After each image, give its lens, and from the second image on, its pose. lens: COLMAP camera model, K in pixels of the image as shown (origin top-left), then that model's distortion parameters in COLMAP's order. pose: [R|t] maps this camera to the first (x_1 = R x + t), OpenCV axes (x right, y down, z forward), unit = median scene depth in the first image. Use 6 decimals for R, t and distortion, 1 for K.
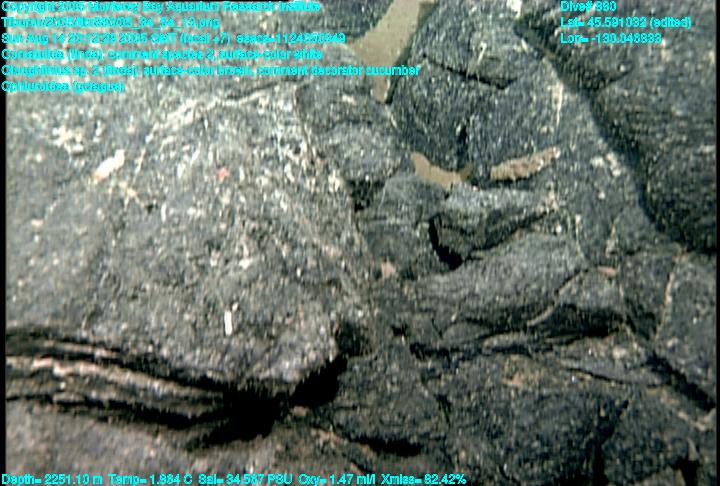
lens RADIAL K [[1648.6, 0, 360.0], [0, 1648.6, 243.0], [0, 0, 1]] dist [0.243590, 0.777717]
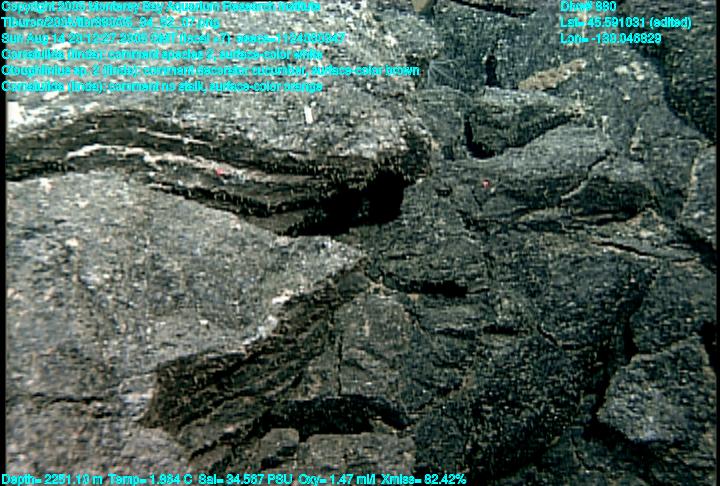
lens RADIAL K [[1648.6, 0, 360.0], [0, 1648.6, 243.0], [0, 0, 1]] dist [0.243590, 0.777717]
pose [[0.999151, 0.019329, 0.036392, -0.068338], [-0.014975, 0.993098, -0.116324, 0.208783], [-0.038389, 0.115680, 0.992544, -0.047812]]
